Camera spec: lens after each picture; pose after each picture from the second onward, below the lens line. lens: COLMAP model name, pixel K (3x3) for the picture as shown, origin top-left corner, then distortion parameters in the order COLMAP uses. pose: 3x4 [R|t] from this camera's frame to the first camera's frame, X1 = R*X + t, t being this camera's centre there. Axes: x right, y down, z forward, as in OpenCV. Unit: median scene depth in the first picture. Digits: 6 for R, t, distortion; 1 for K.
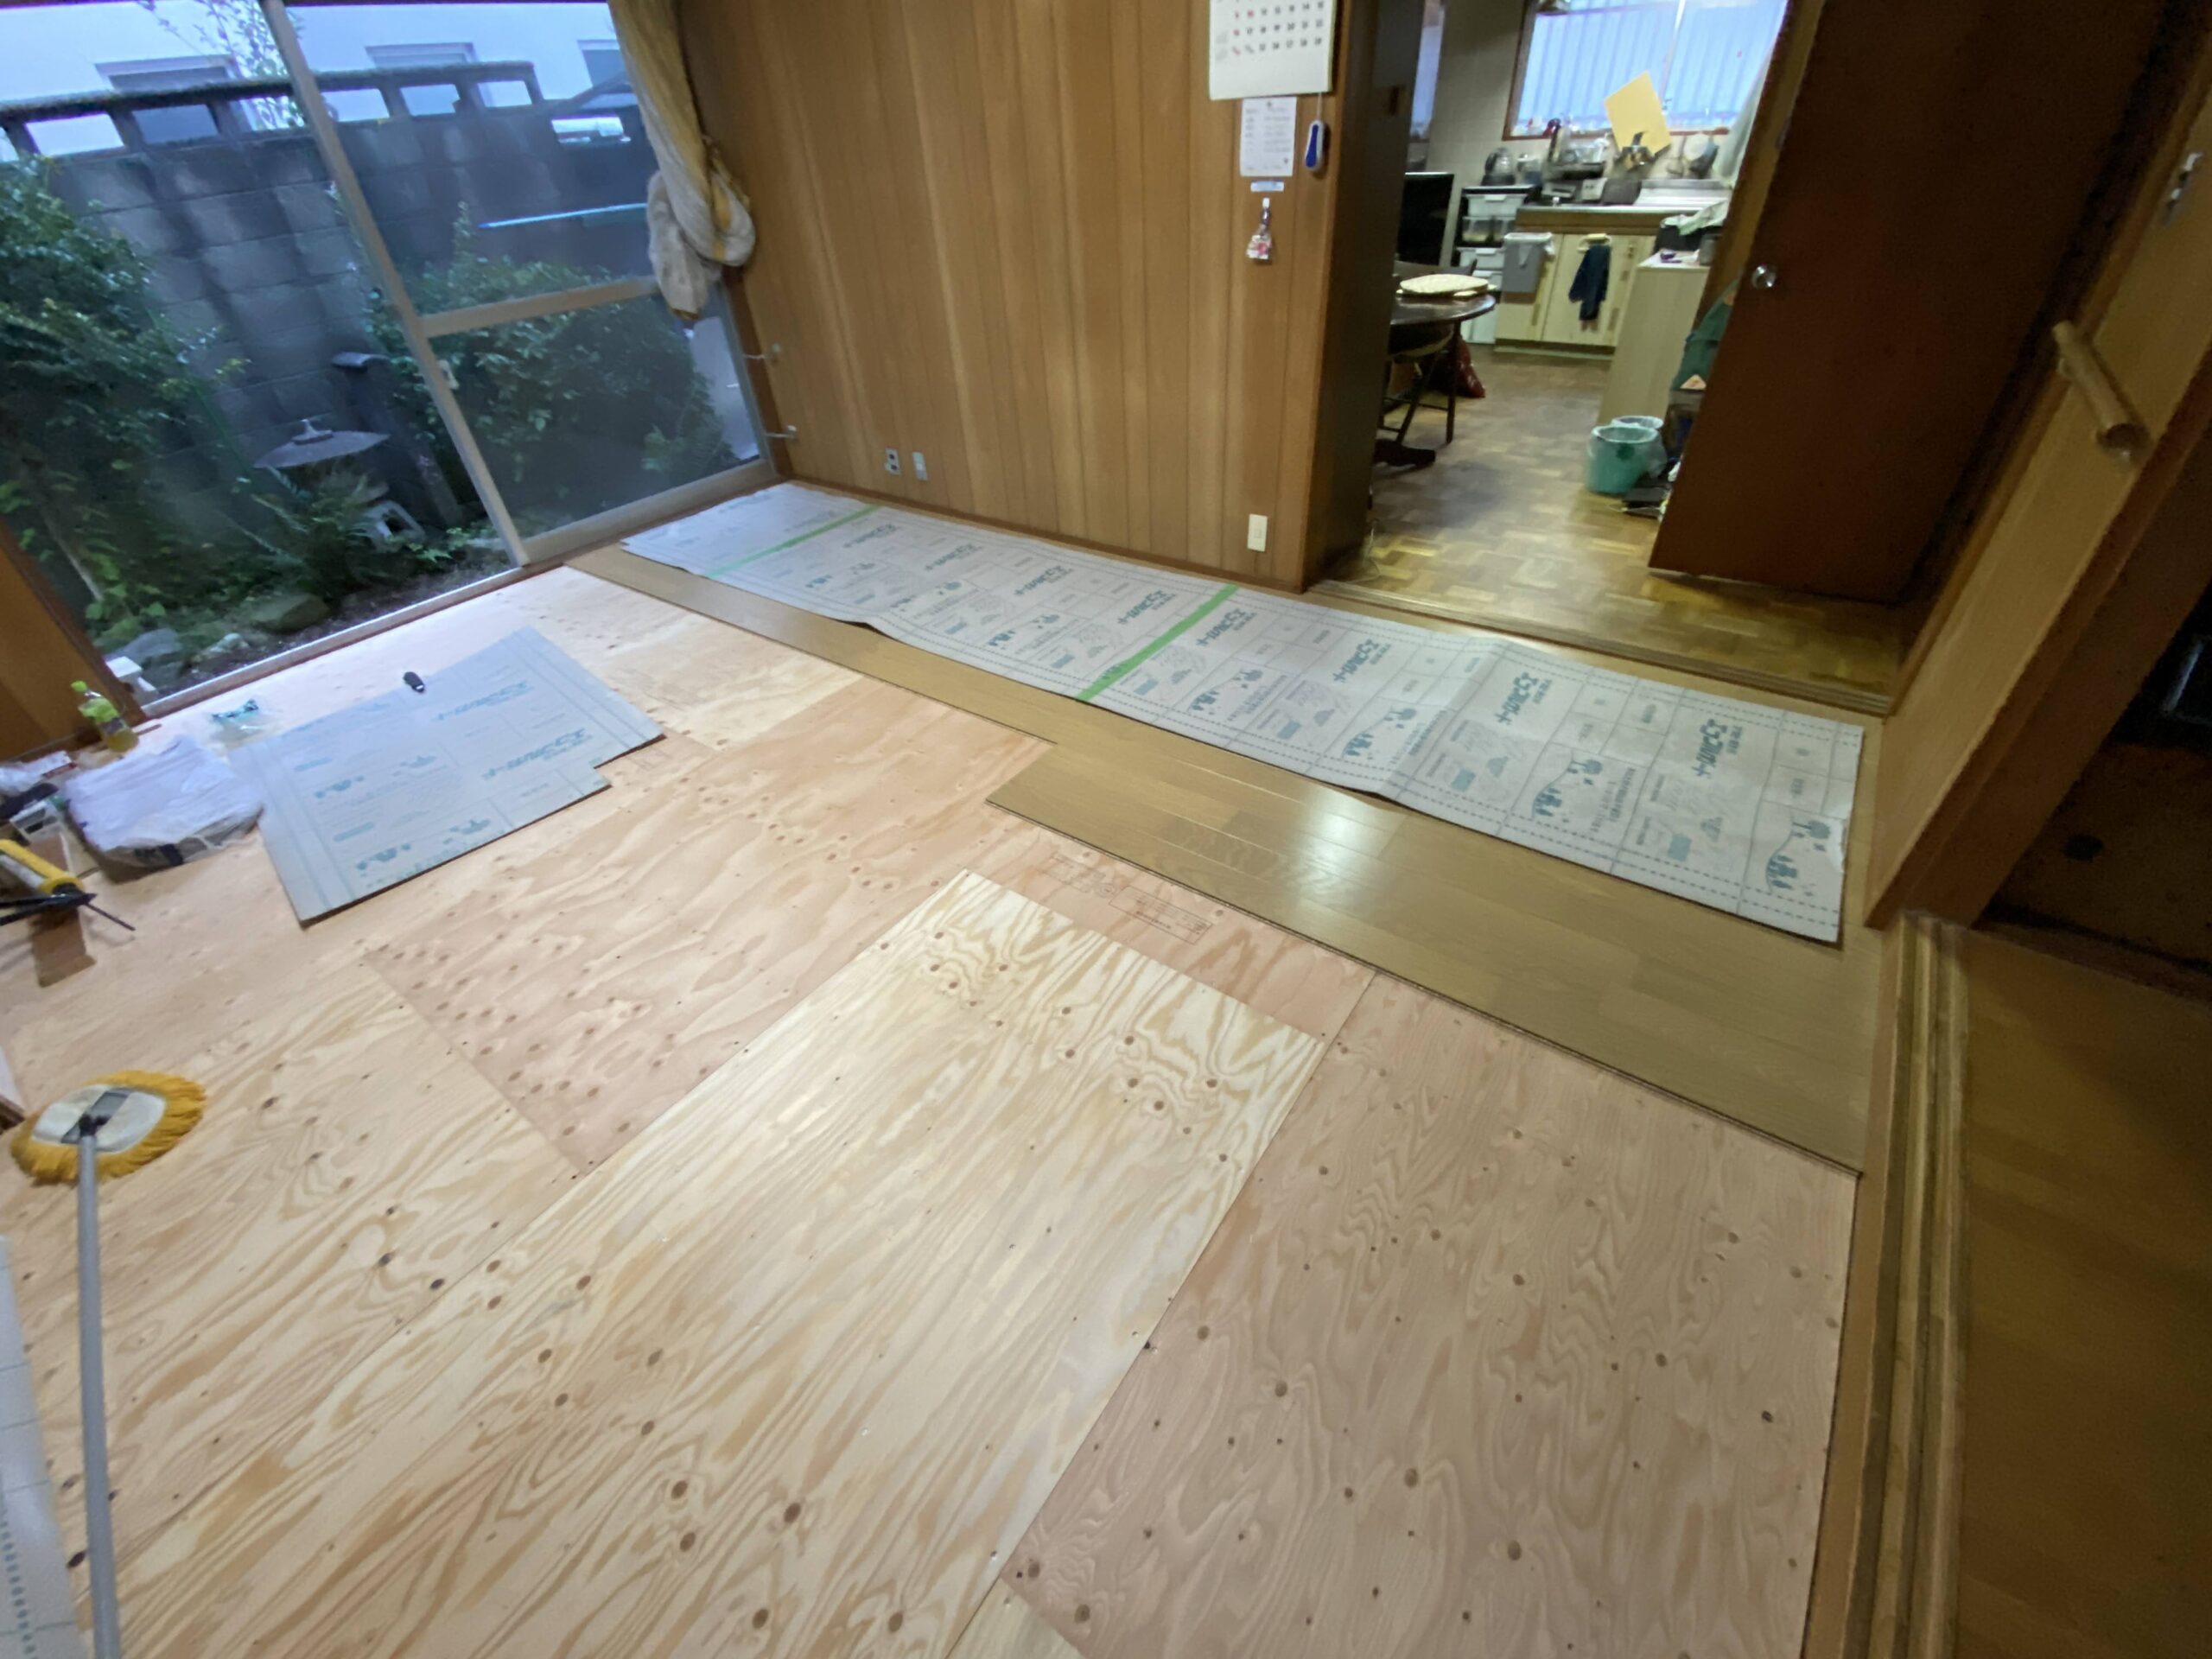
lens RADIAL K [[895.9, 0, 1111.1], [0, 895.9, 828.8], [0, 0, 1]] dist [0.013849, -0.018222]
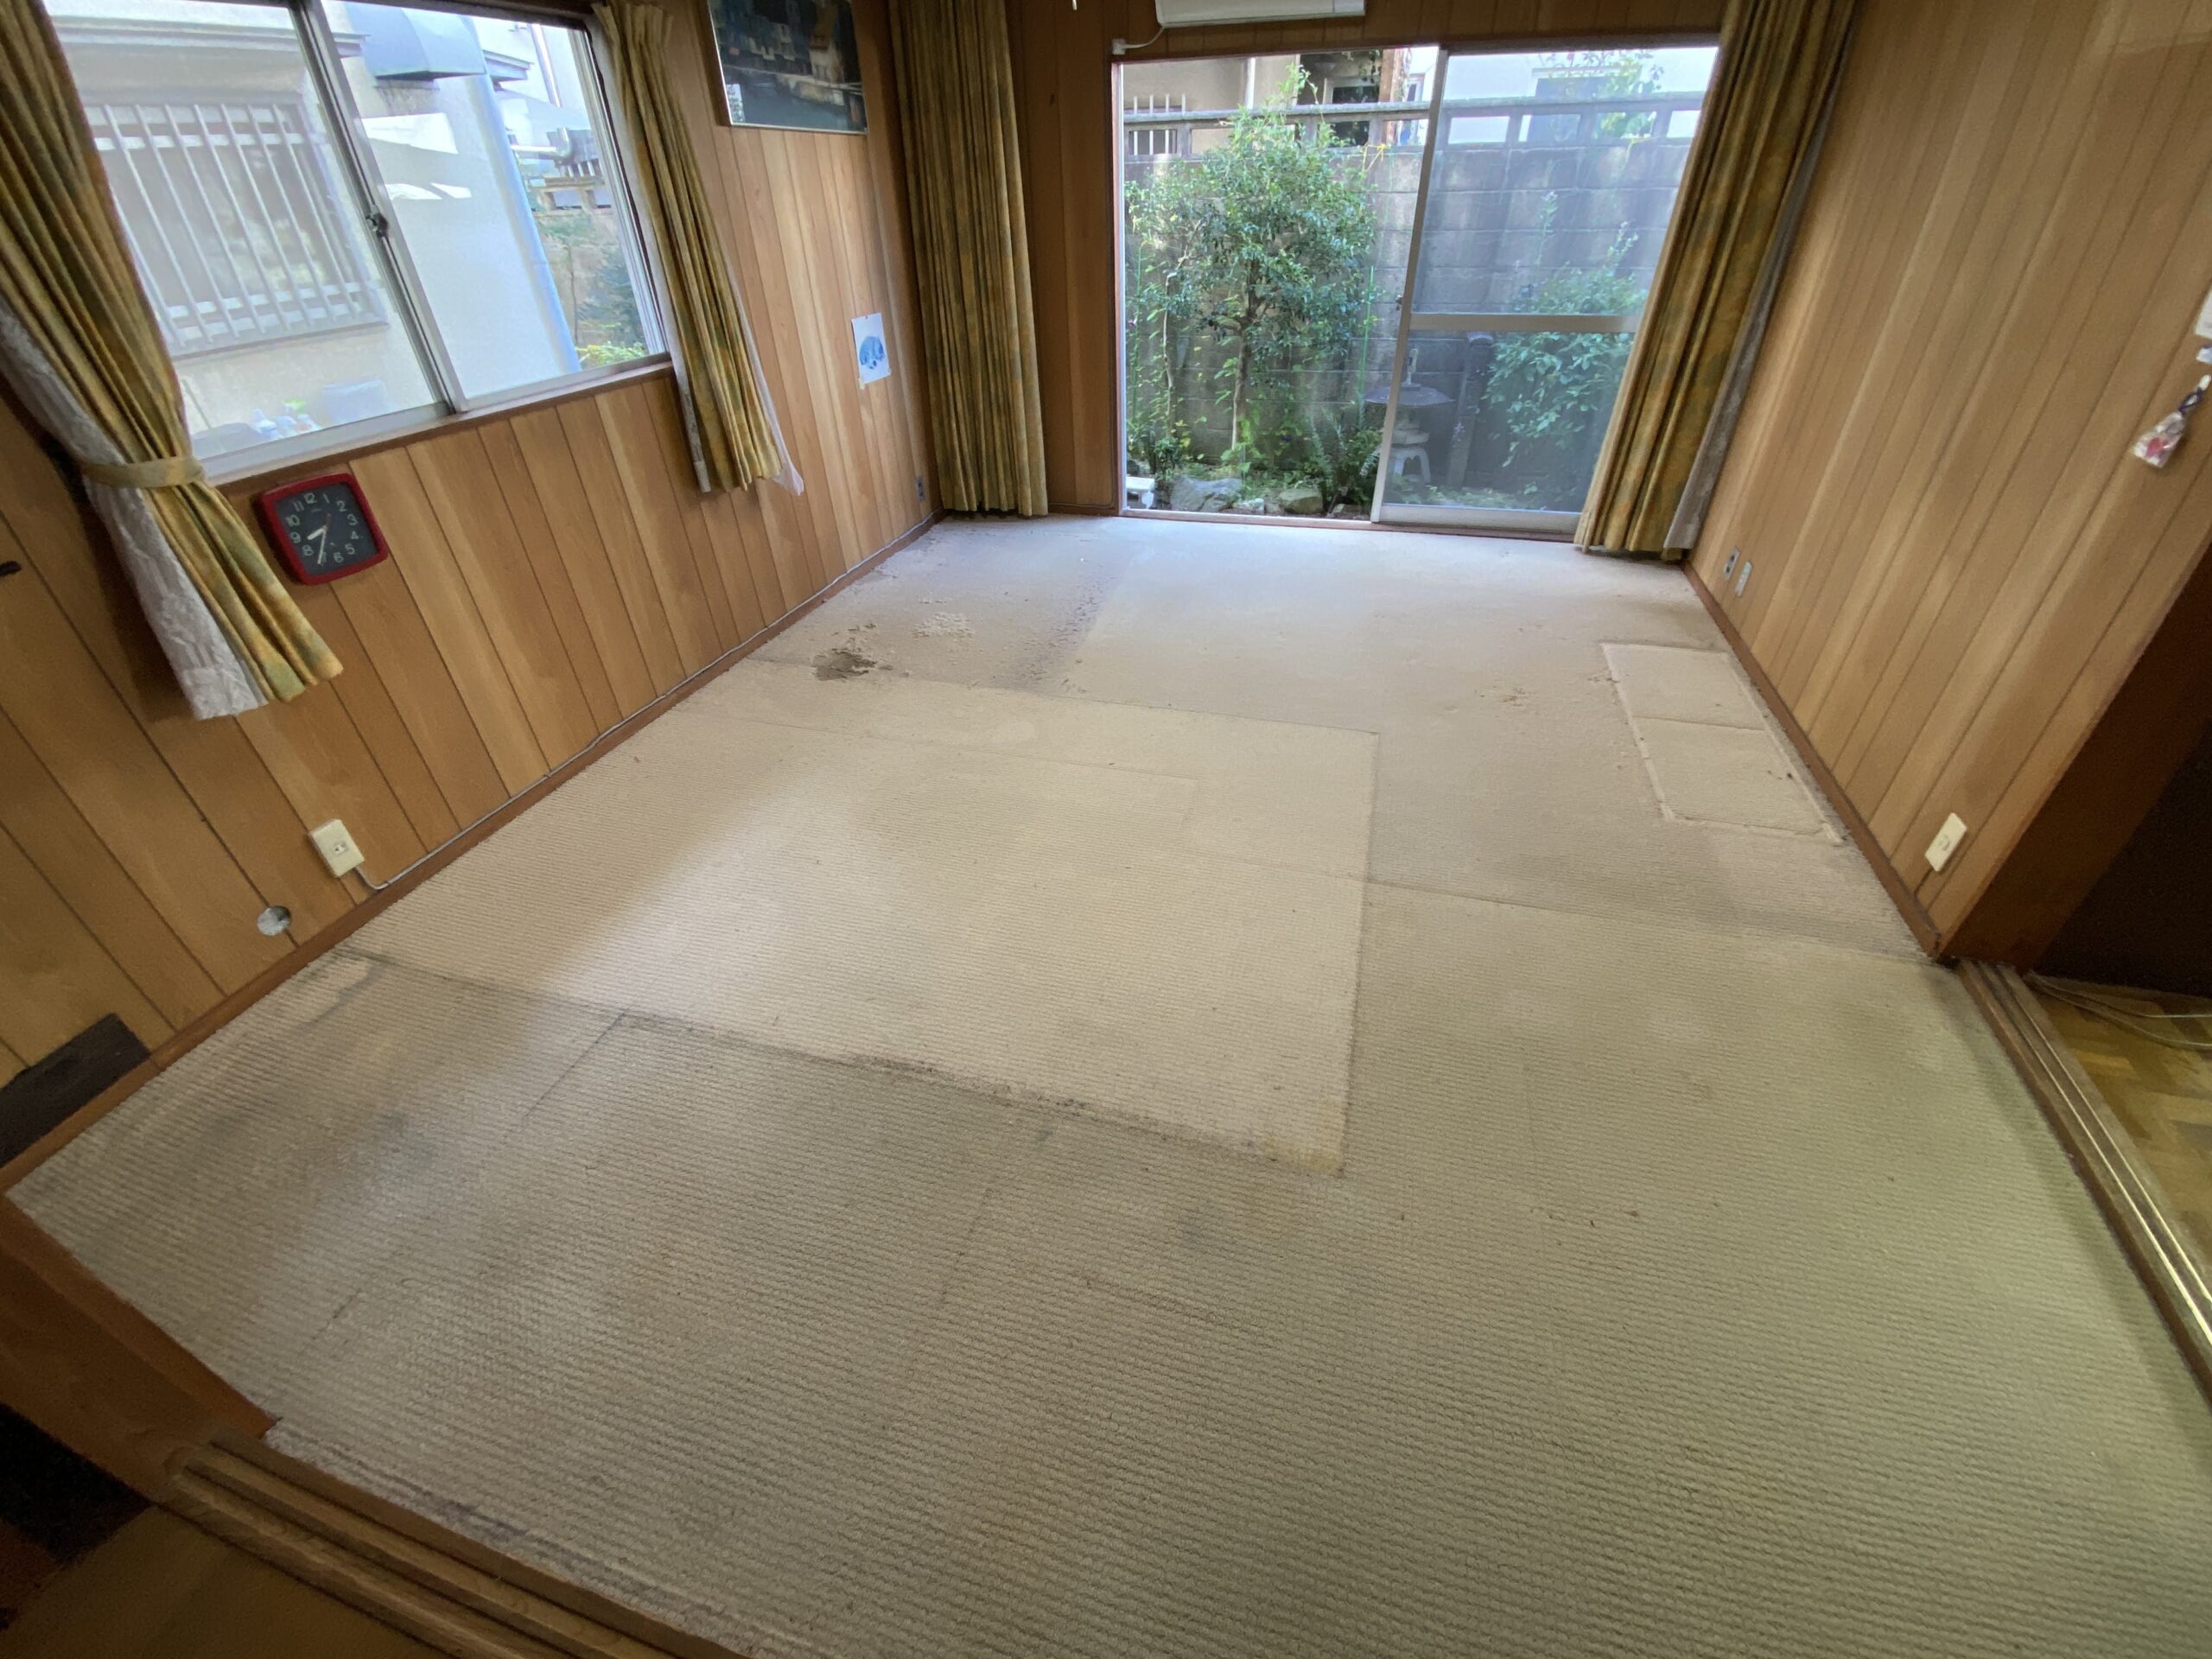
lens RADIAL K [[897.8, 0, 1106.0], [0, 897.8, 829.5], [0, 0, 1]] dist [0.011586, -0.016076]
pose [[0.336893, 0.582551, -0.739687, 0.315495], [-0.581216, 0.746733, 0.323384, -0.145256], [0.740737, 0.320973, 0.590157, 0.133473]]
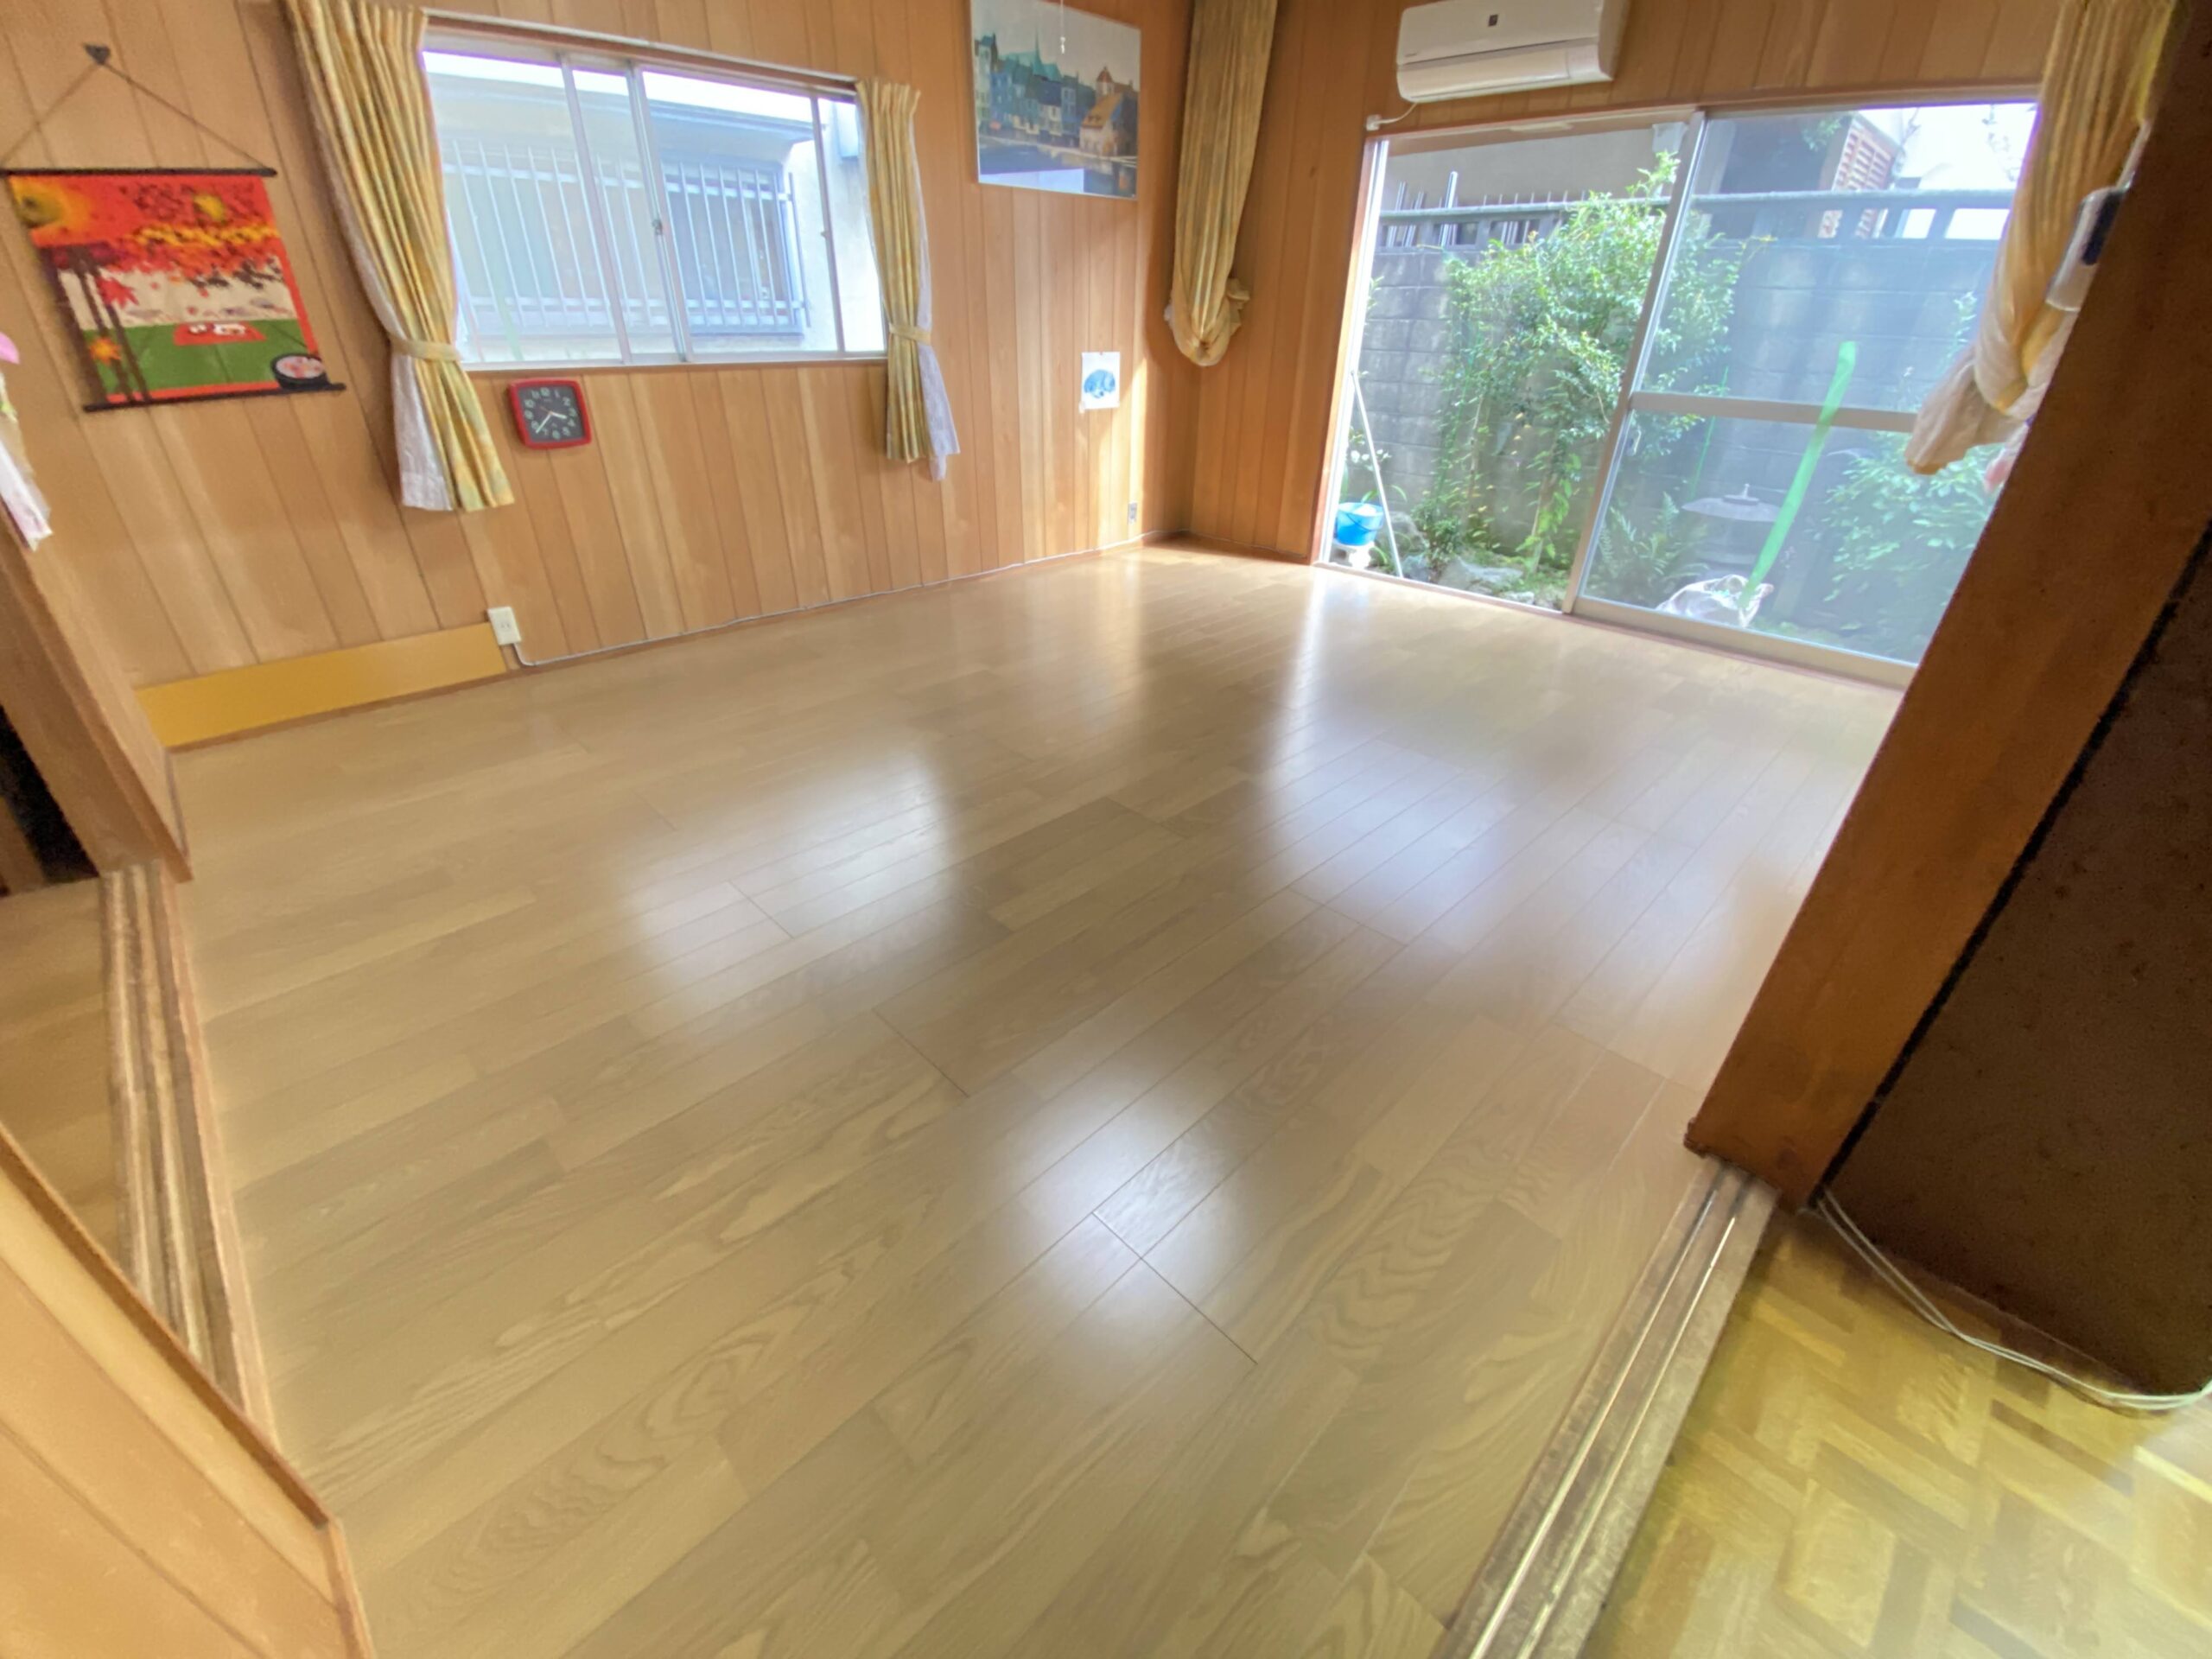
lens RADIAL K [[897.8, 0, 1106.0], [0, 897.8, 829.5], [0, 0, 1]] dist [0.011586, -0.016076]
pose [[-0.168027, 0.536959, -0.826706, 0.419094], [-0.620082, 0.594366, 0.512081, -0.307703], [0.766332, 0.598669, 0.233089, 0.418329]]
